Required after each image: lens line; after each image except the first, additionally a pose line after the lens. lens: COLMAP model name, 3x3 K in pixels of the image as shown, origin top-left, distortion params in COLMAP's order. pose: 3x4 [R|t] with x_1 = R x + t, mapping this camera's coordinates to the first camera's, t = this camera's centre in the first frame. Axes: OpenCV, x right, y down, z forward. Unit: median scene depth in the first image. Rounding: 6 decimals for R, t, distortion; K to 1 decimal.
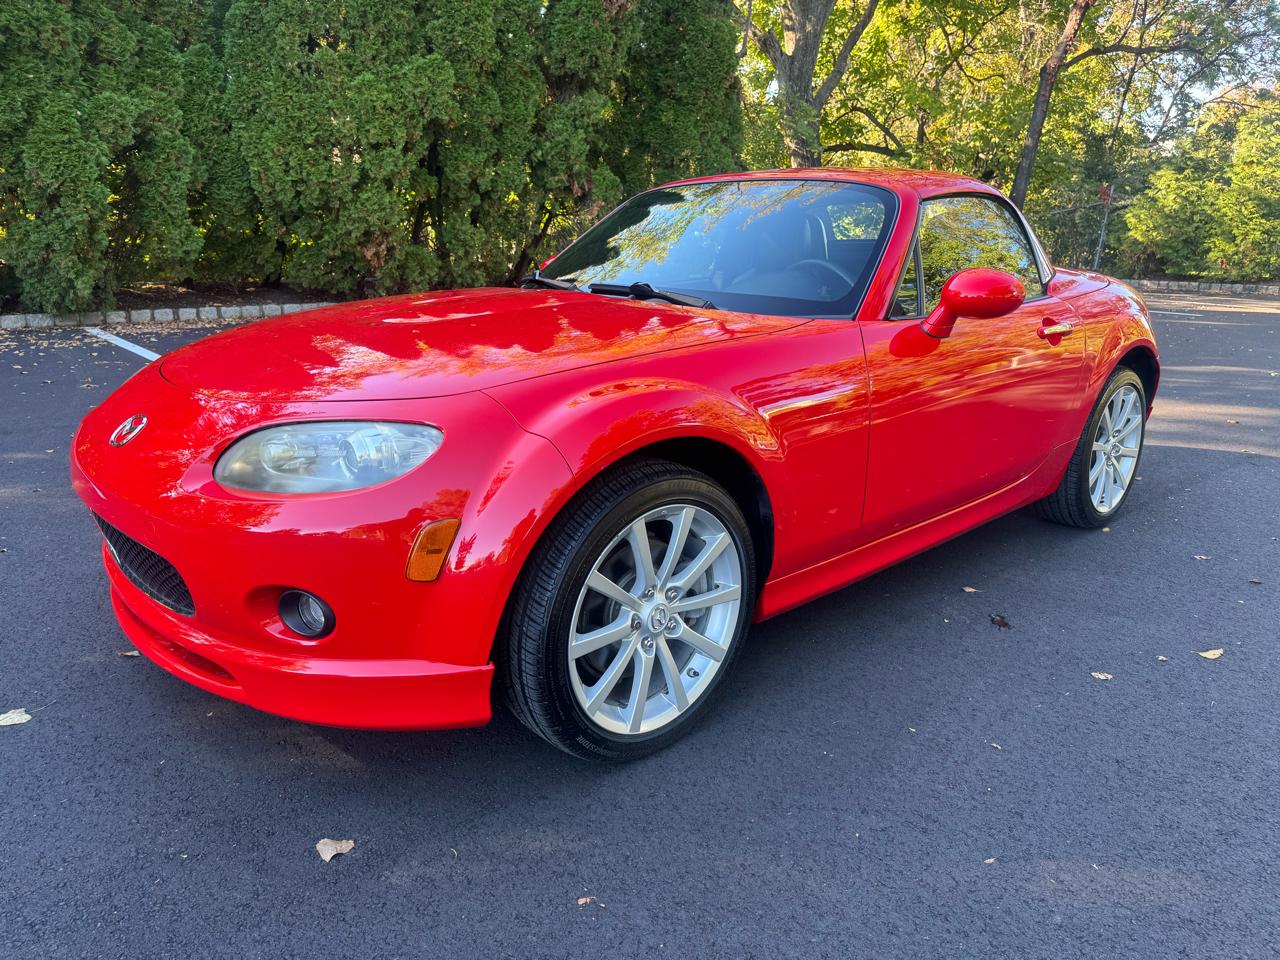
lens RADIAL K [[919.6, 0, 643.1], [0, 919.6, 487.6], [0, 0, 1]] dist [0.017022, -0.019634]
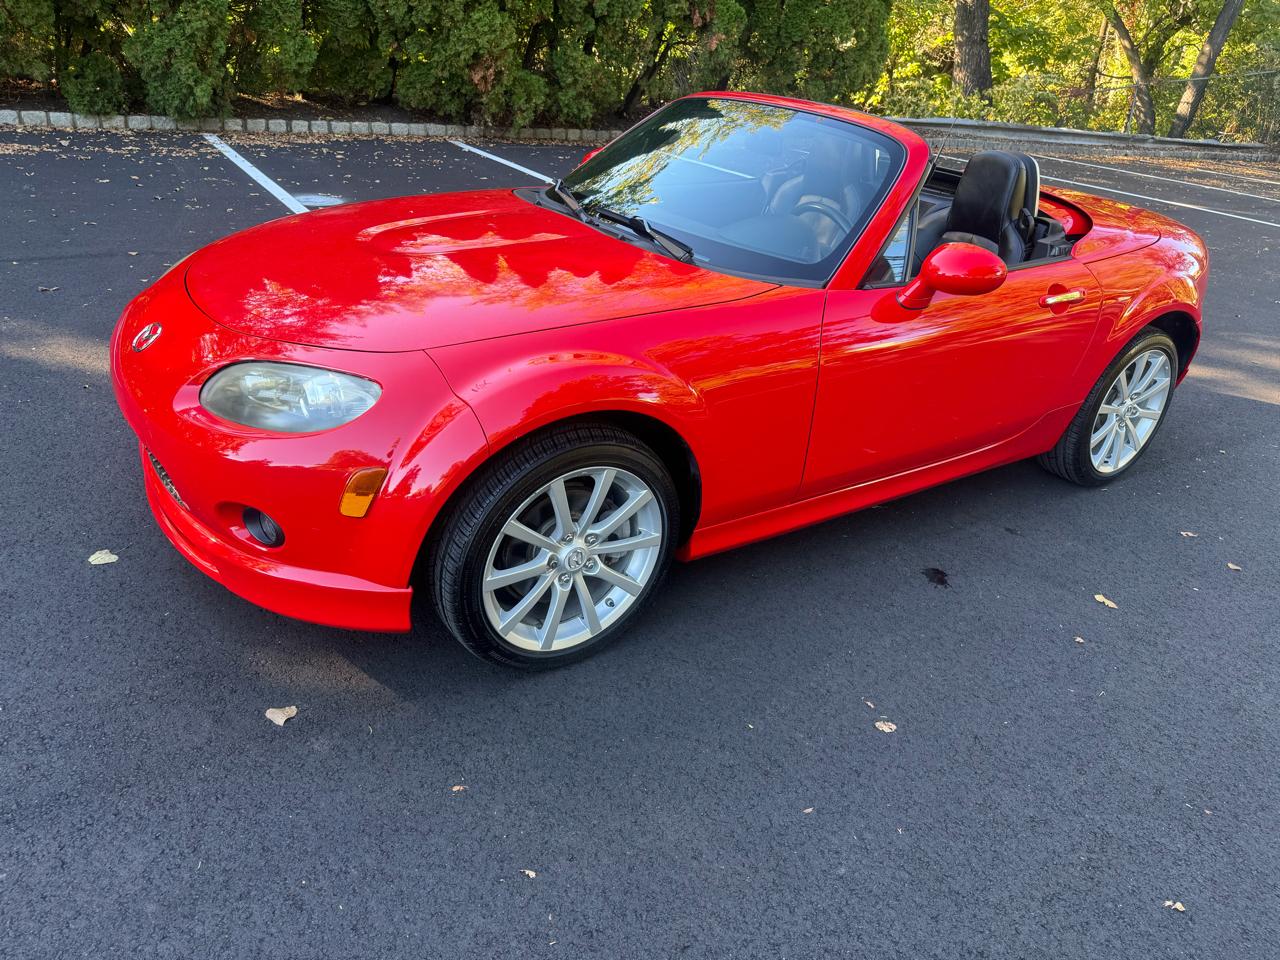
lens RADIAL K [[919.6, 0, 646.6], [0, 919.6, 480.5], [0, 0, 1]] dist [0.017022, -0.019634]
pose [[0.984276, 0.136608, -0.111981, 0.063602], [-0.113081, 0.974329, 0.194666, -0.053587], [0.135699, -0.178942, 0.974456, -0.023810]]
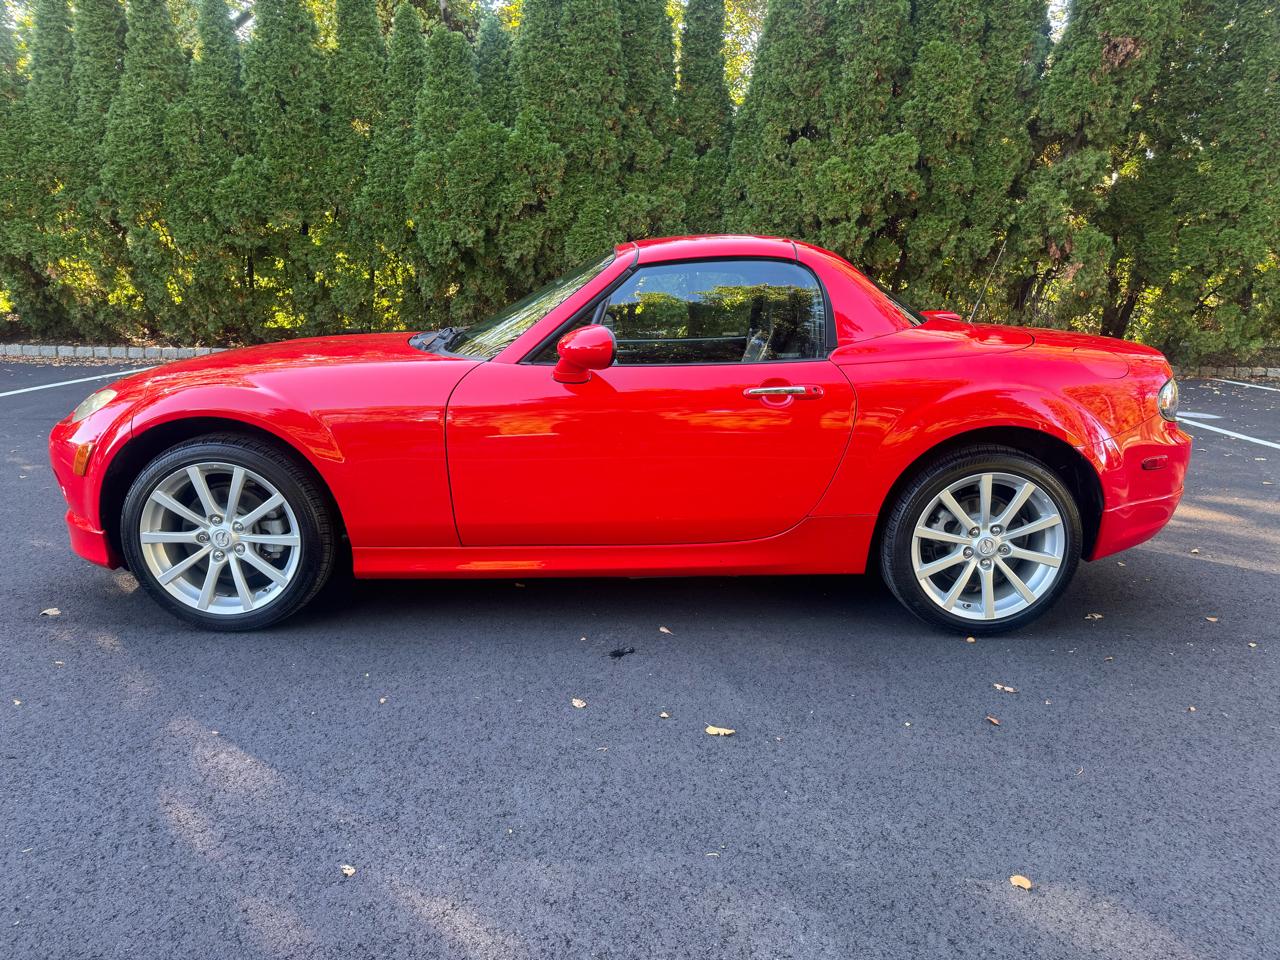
lens RADIAL K [[919.6, 0, 647.2], [0, 919.6, 485.9], [0, 0, 1]] dist [0.017022, -0.019634]
pose [[0.765001, 0.124277, -0.631924, 0.428858], [-0.170216, 0.985330, -0.012283, -0.012354], [0.621128, 0.116960, 0.774933, 0.074699]]
